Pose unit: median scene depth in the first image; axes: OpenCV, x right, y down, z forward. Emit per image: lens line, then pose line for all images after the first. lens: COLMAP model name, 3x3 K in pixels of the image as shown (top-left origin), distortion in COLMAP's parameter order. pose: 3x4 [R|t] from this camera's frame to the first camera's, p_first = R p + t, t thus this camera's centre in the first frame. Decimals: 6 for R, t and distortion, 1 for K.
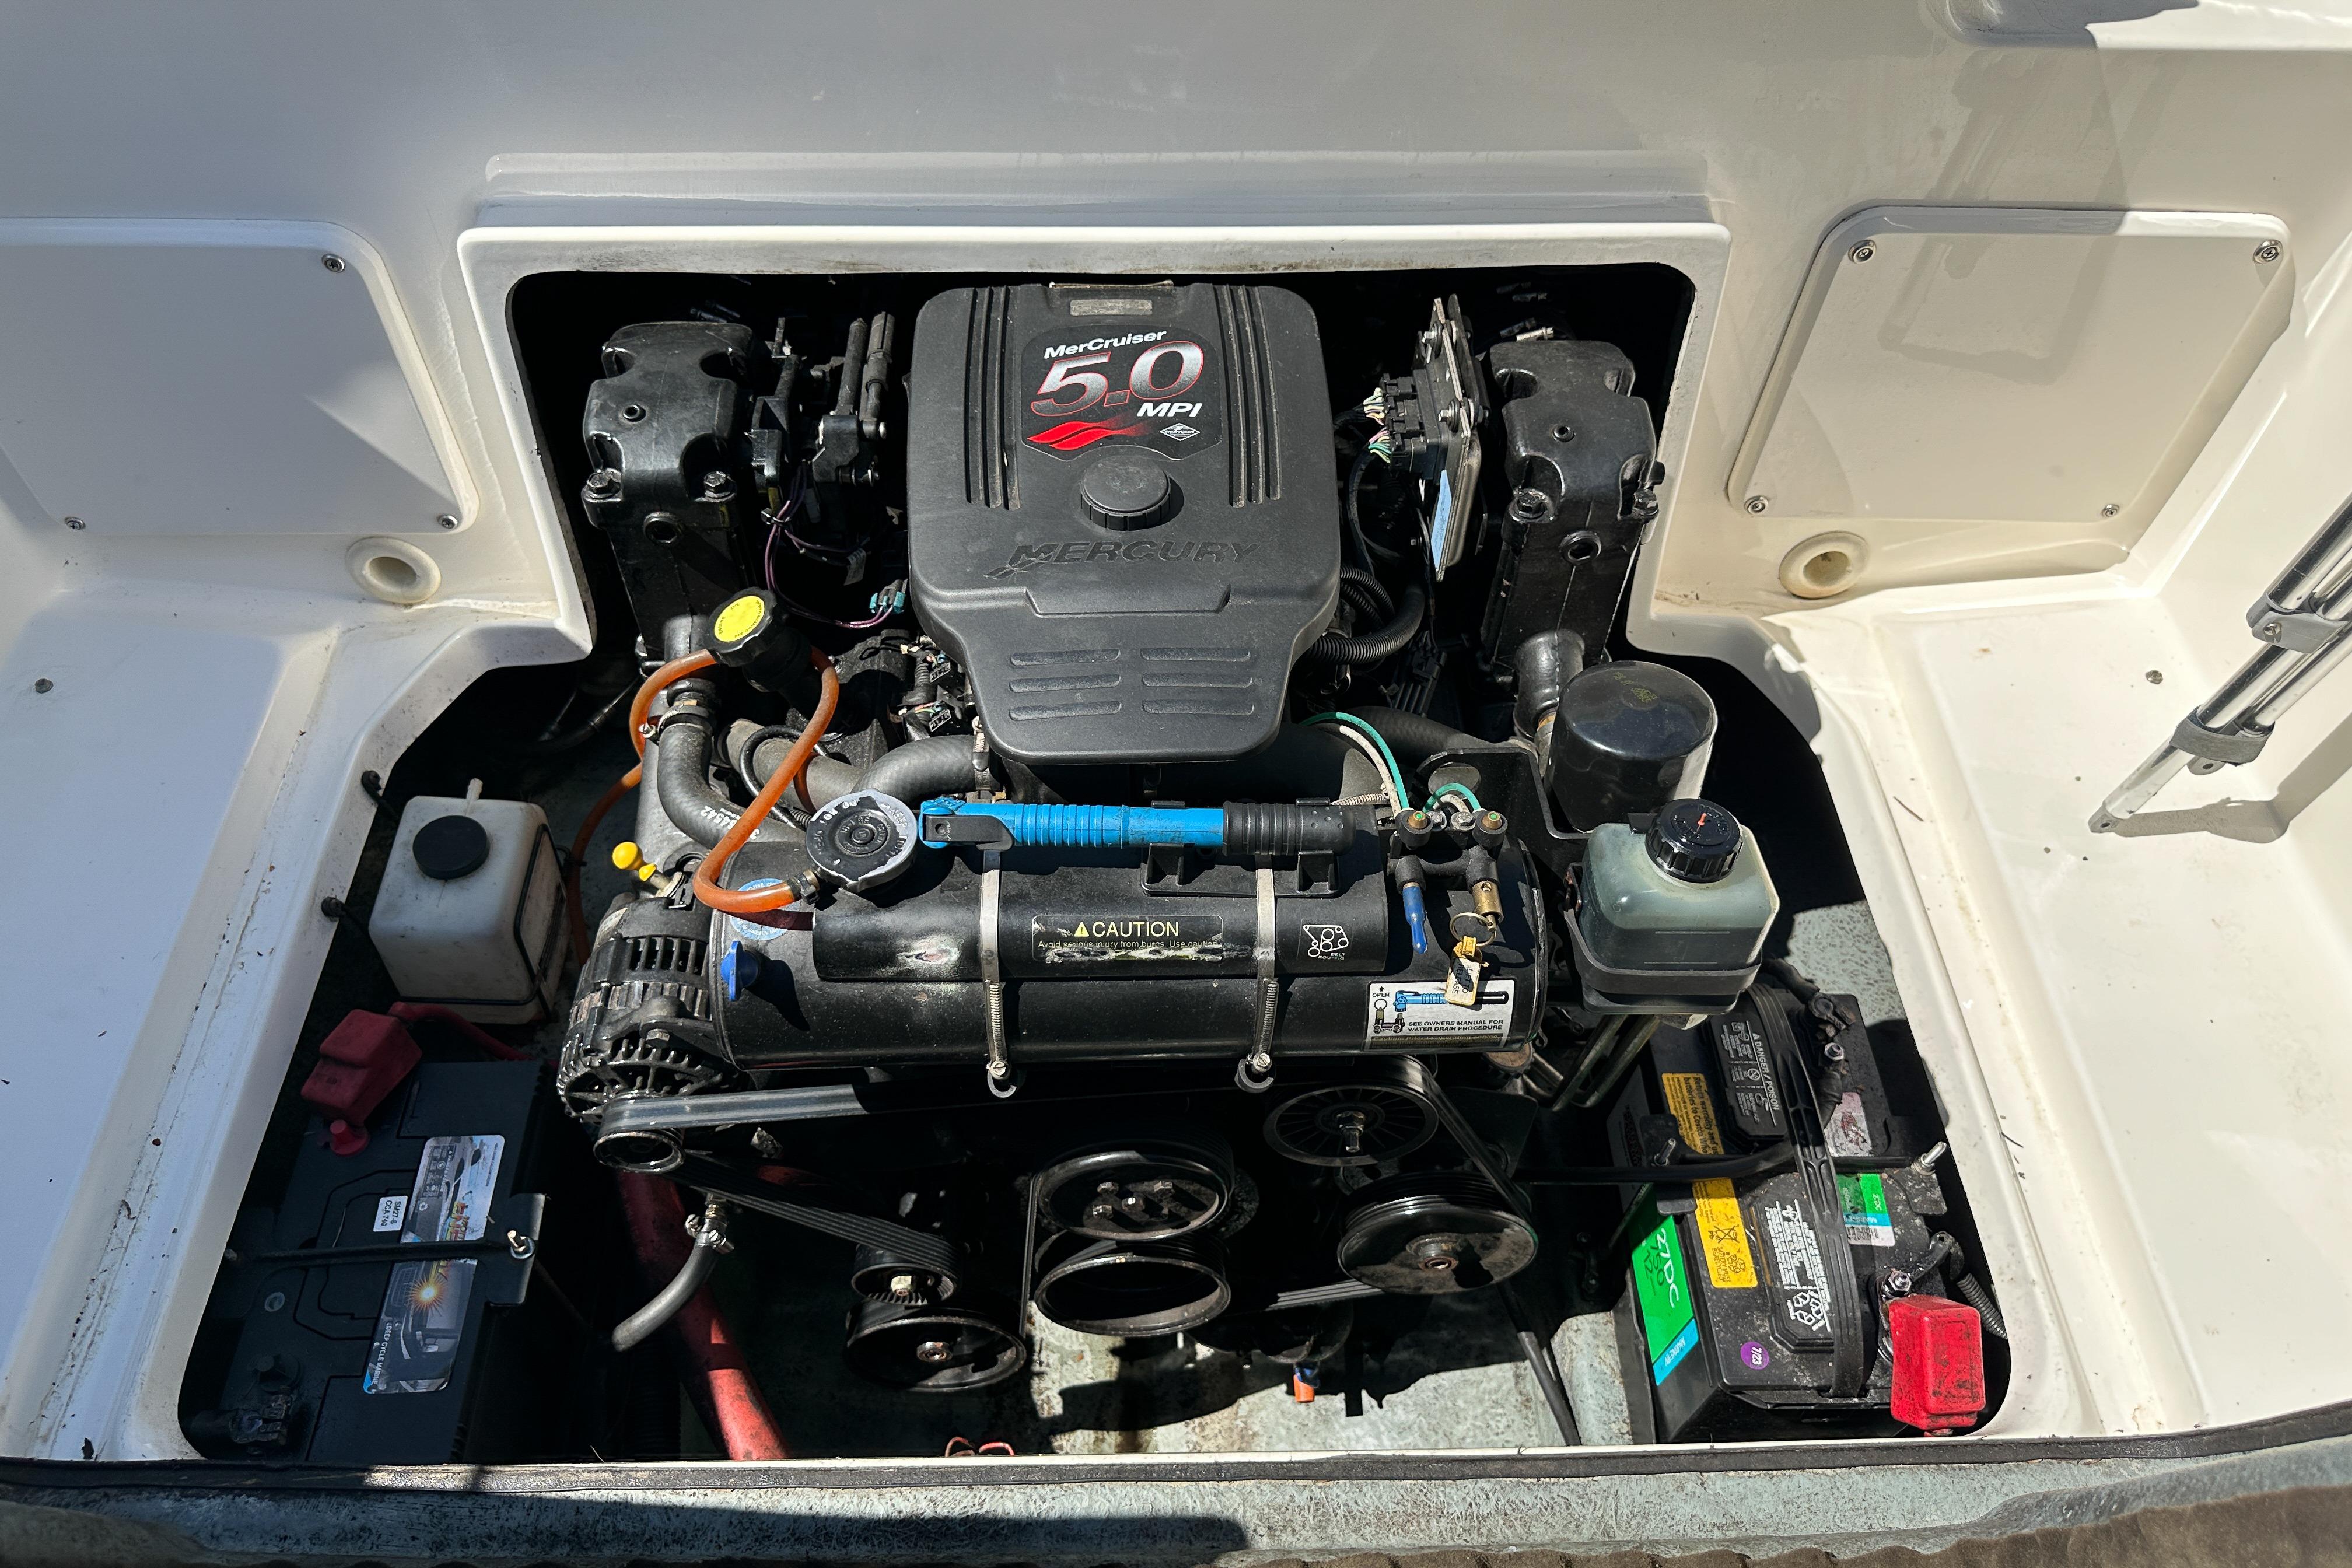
lens RADIAL K [[1690.1, 0, 1162.7], [0, 1690.1, 792.8], [0, 0, 1]] dist [0.229183, -0.460996]
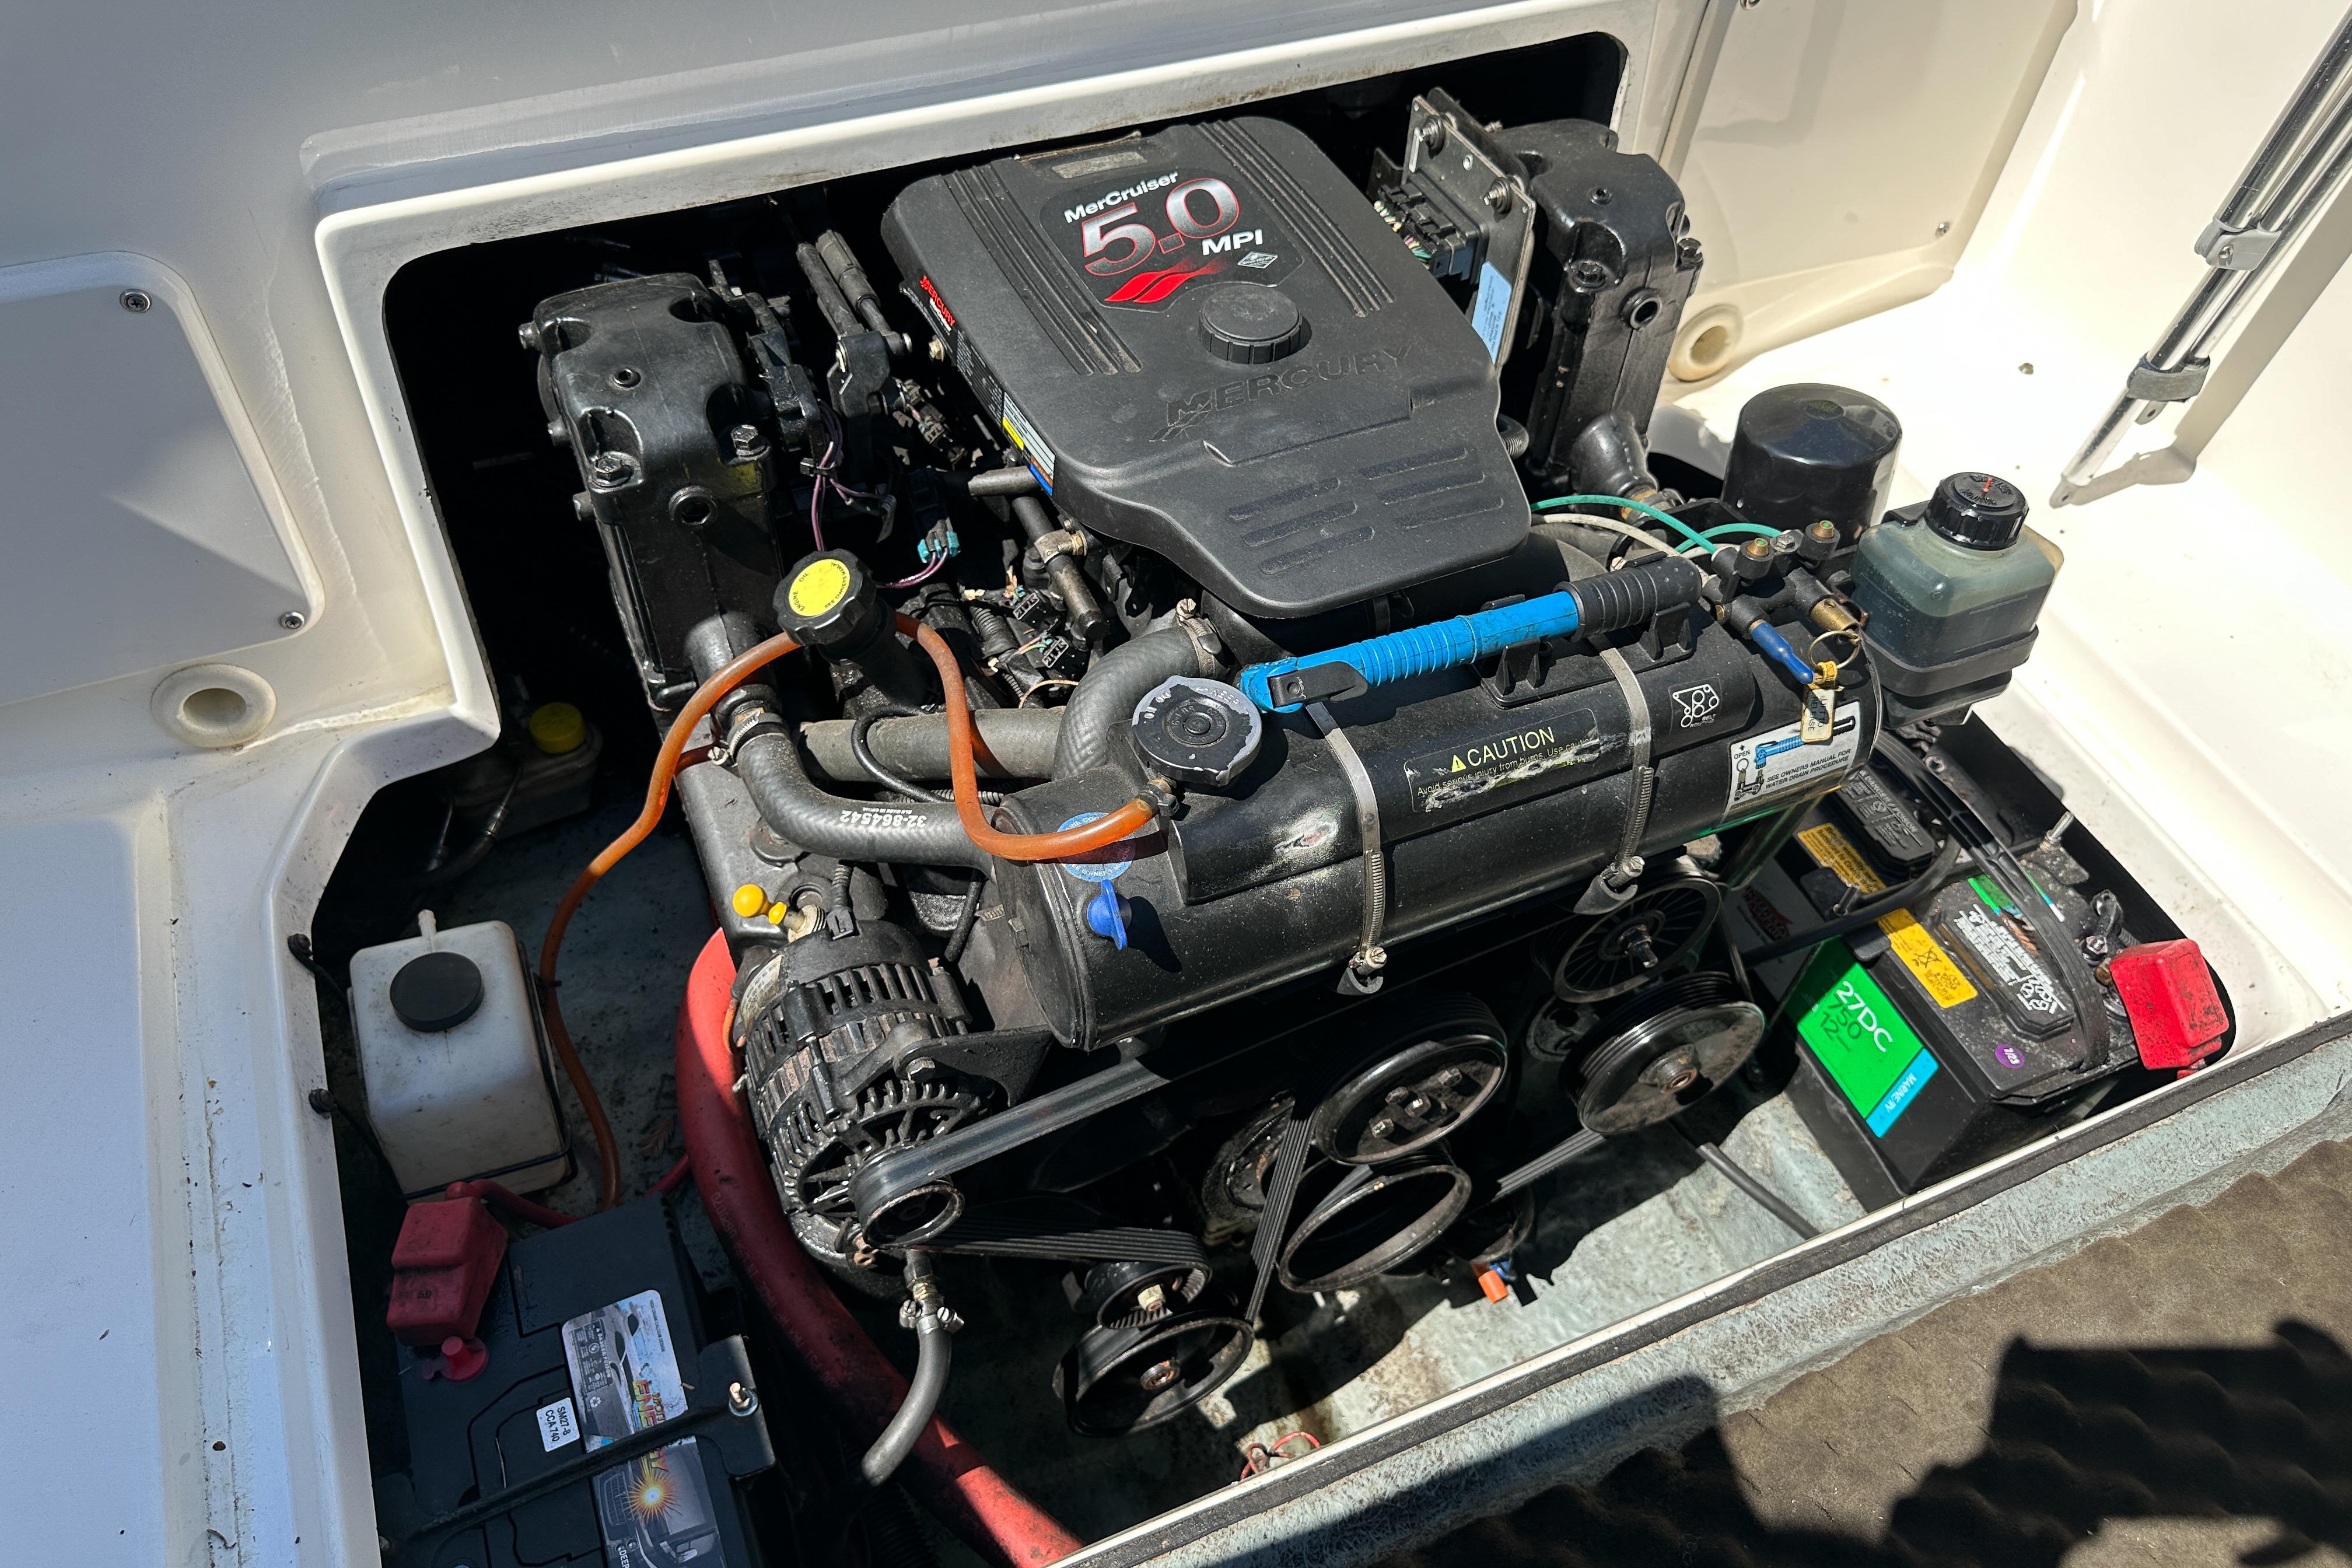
lens RADIAL K [[1697.5, 0, 1176.0], [0, 1697.5, 784.0], [0, 0, 1]] dist [0.189332, -0.347151]
pose [[0.928261, -0.269508, 0.256315, -0.313418], [0.277905, 0.960602, 0.003596, 0.036179], [-0.247186, 0.067894, 0.966587, 0.138949]]
